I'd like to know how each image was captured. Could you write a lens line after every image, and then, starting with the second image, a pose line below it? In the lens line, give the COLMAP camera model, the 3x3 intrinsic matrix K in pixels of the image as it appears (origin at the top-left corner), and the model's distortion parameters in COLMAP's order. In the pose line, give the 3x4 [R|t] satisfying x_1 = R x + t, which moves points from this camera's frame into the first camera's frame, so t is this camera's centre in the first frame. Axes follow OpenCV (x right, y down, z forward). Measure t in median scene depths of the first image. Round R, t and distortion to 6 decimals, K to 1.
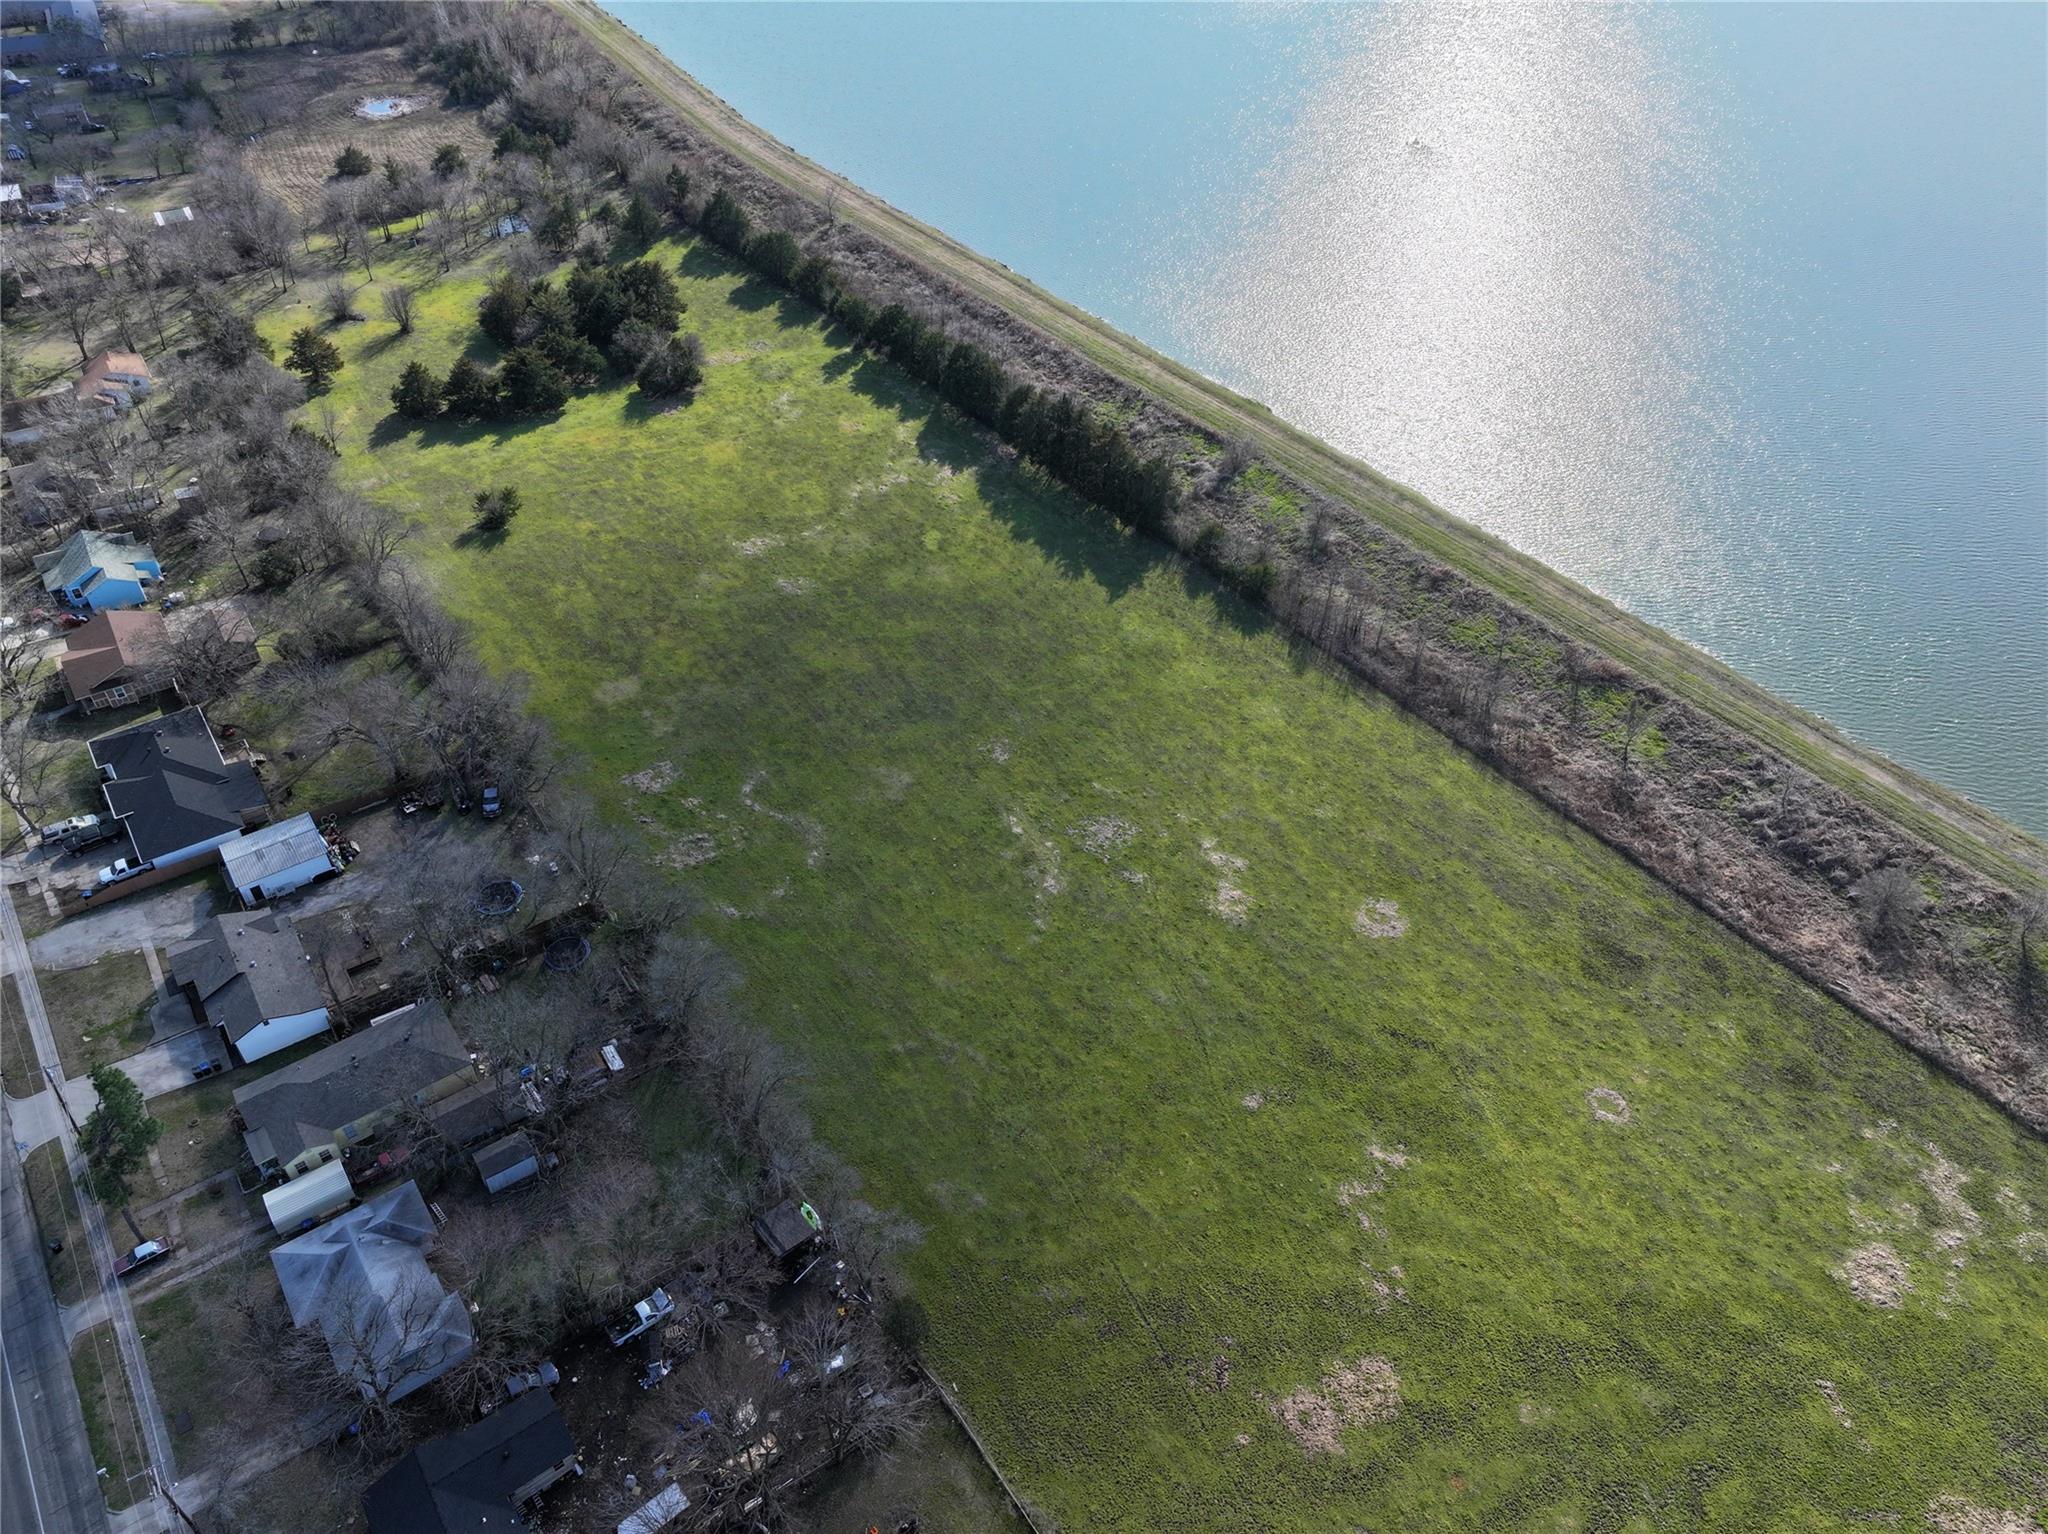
lens RADIAL K [[1433.9, 0, 1029.9], [0, 1433.9, 769.3], [0, 0, 1]] dist [-0.001927, 0.019760]
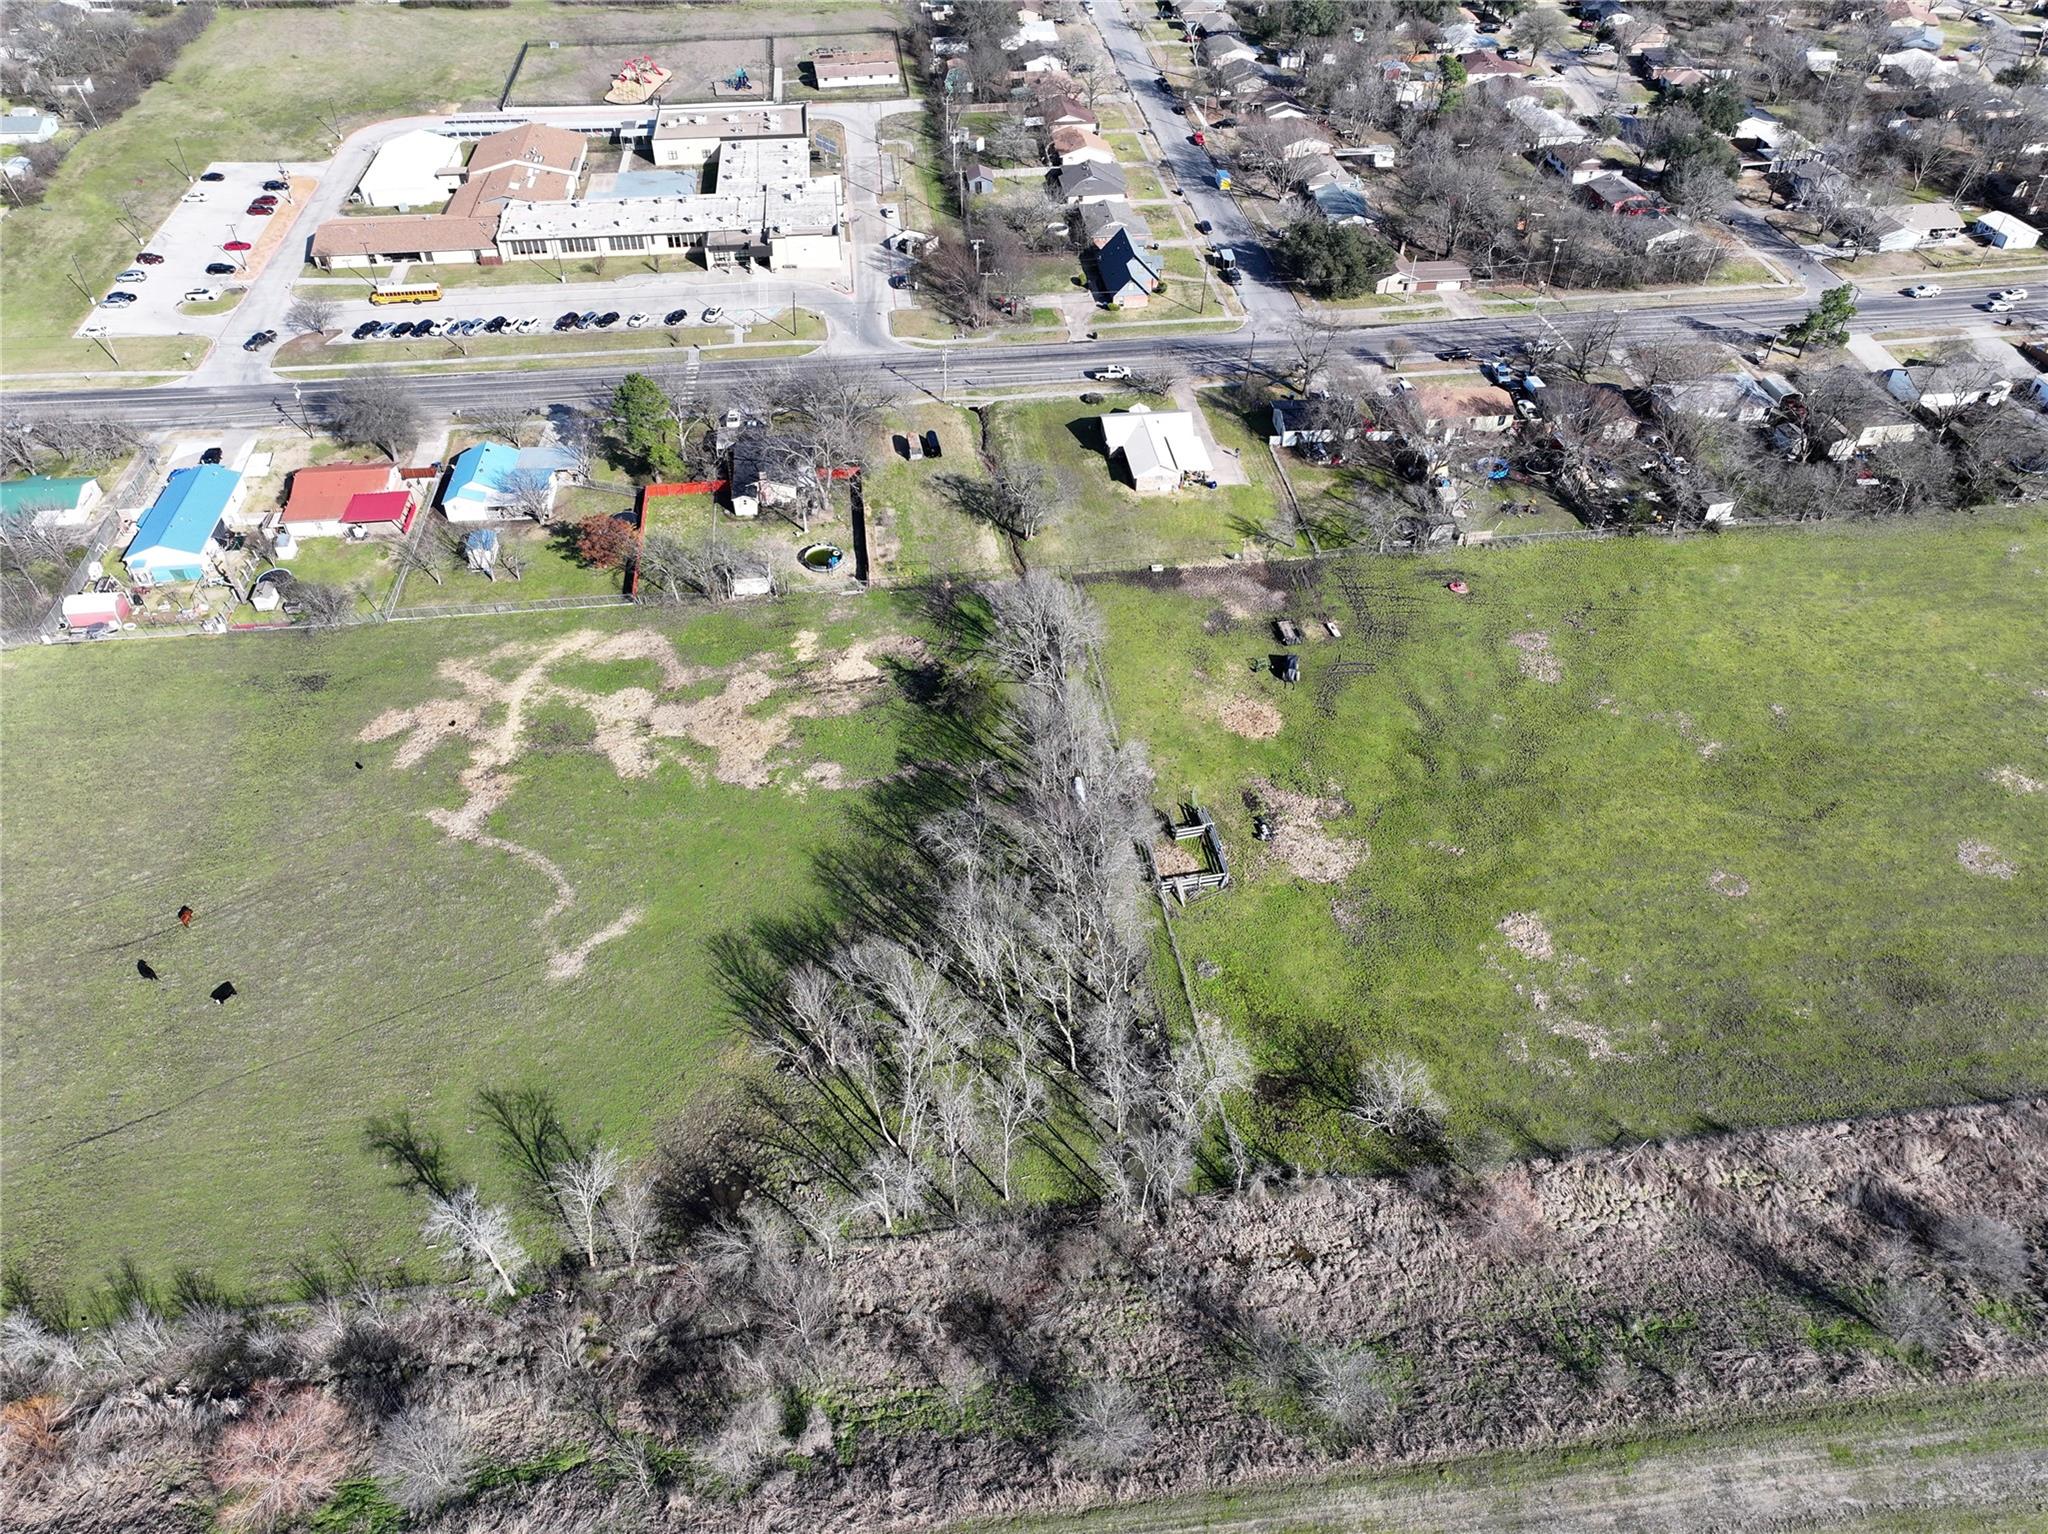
lens RADIAL K [[1433.9, 0, 1029.9], [0, 1433.9, 769.3], [0, 0, 1]] dist [-0.001927, 0.019760]
pose [[-0.490961, 0.574864, -0.654590, 1.417078], [-0.579279, 0.345789, 0.738150, -0.326892], [0.650686, 0.741593, 0.163238, 0.401166]]
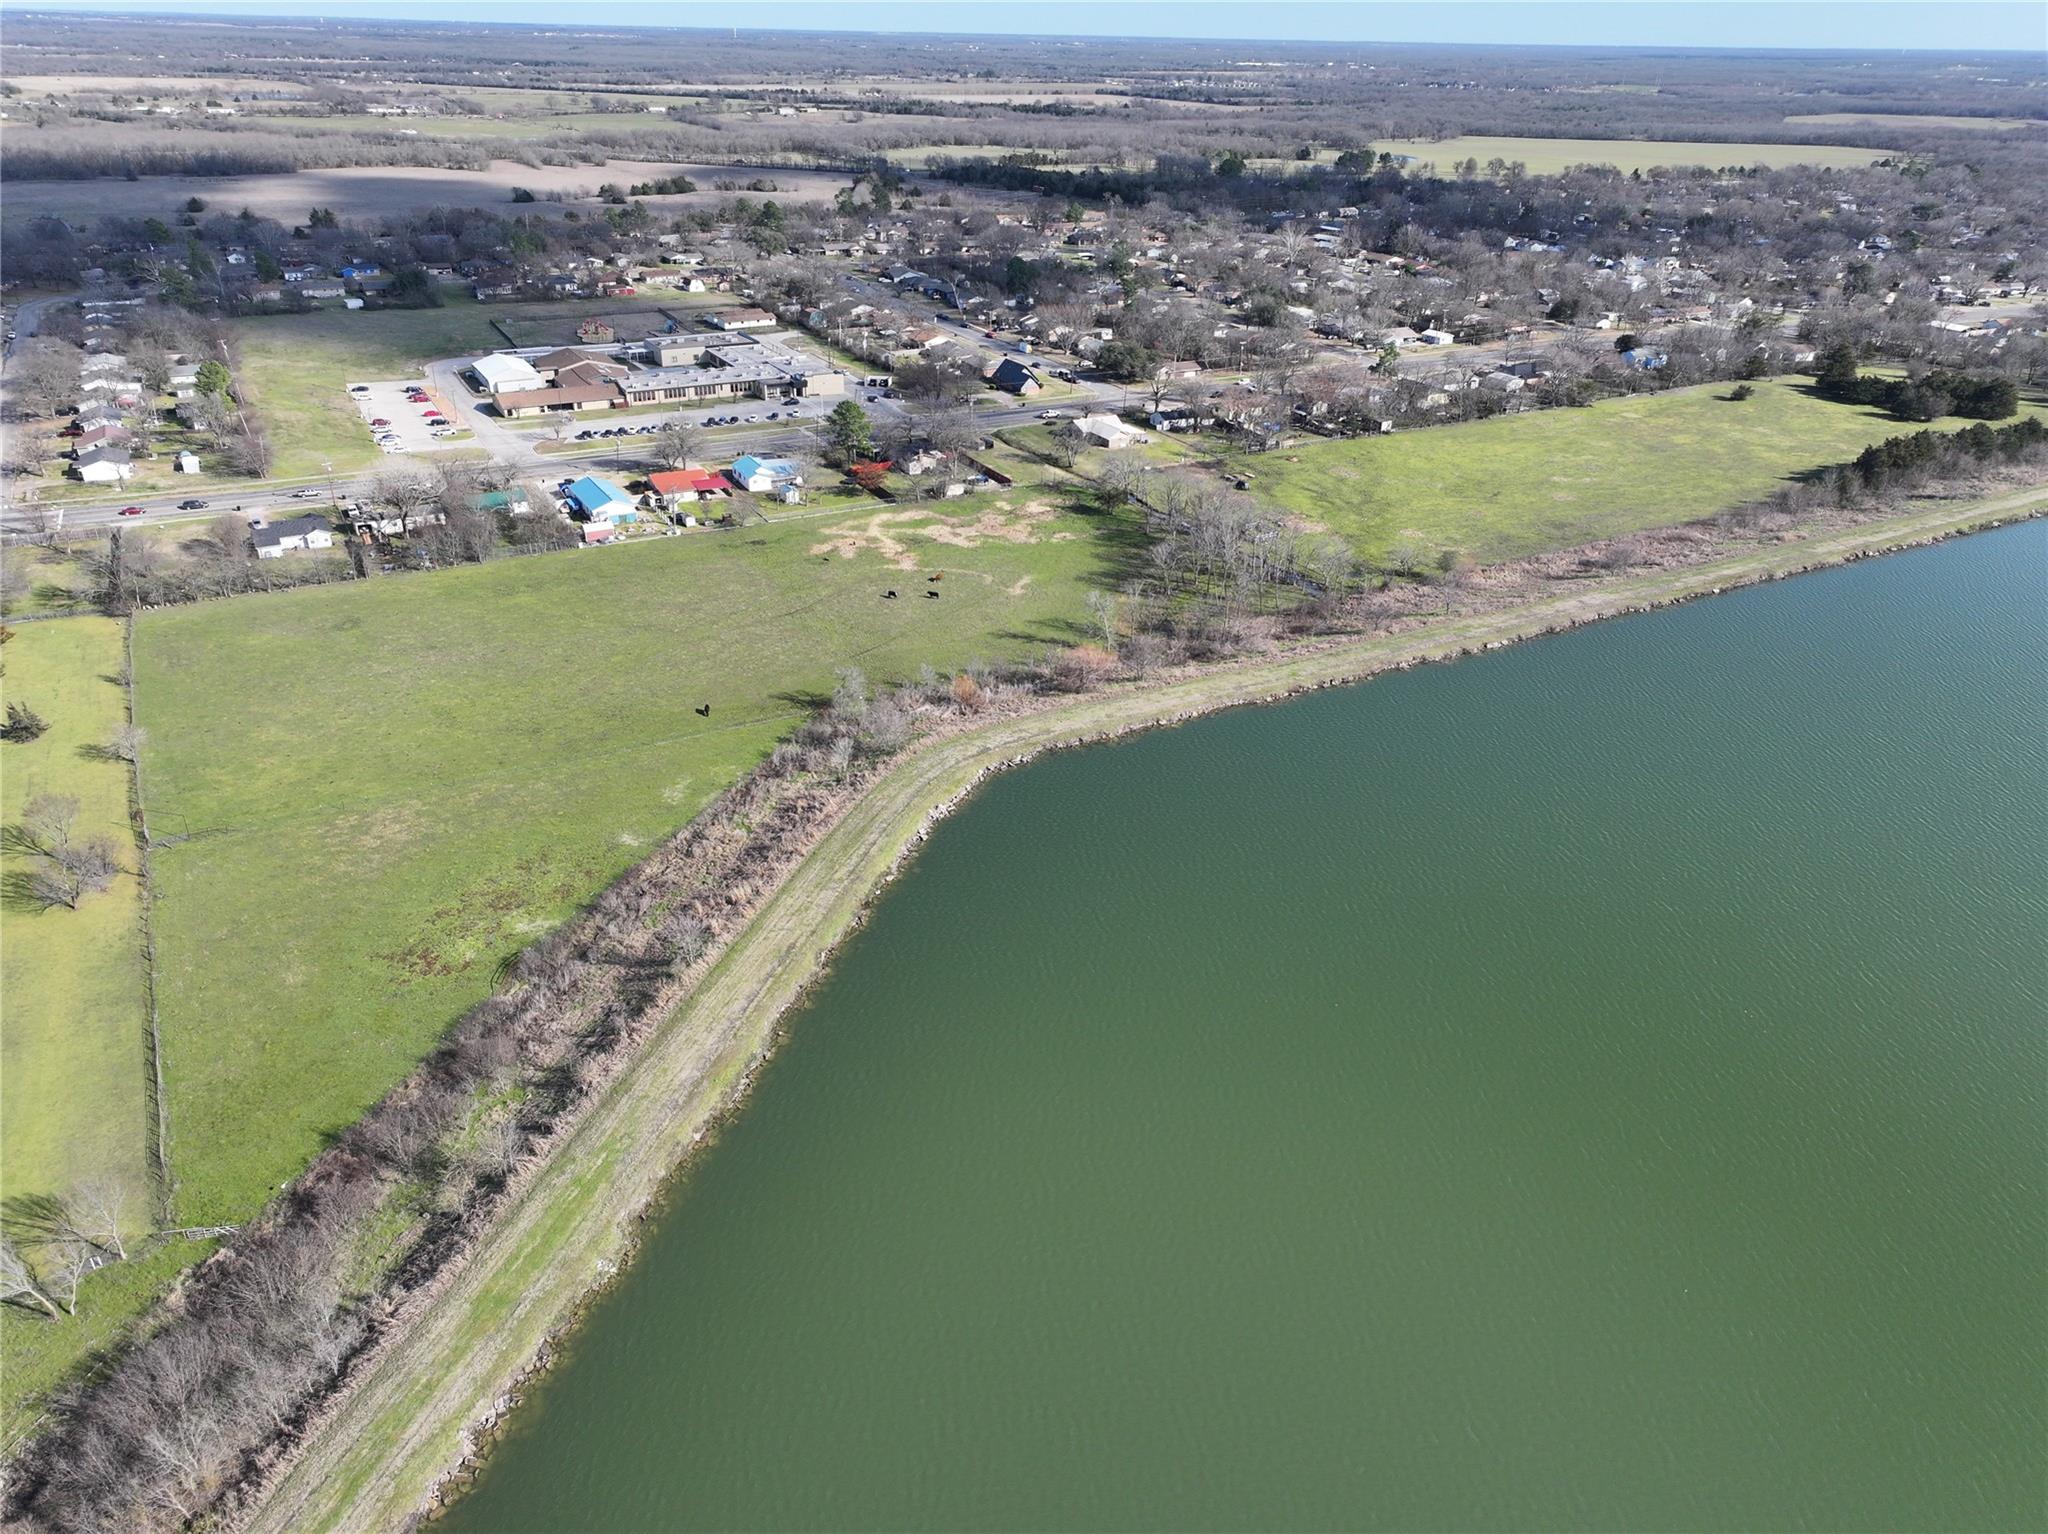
lens RADIAL K [[1433.9, 0, 1029.9], [0, 1433.9, 769.3], [0, 0, 1]] dist [-0.001927, 0.019760]
pose [[-0.124569, 0.447073, -0.885781, 3.027658], [-0.668167, 0.622172, 0.407989, 0.011460], [0.733509, 0.642673, 0.221216, 0.165281]]
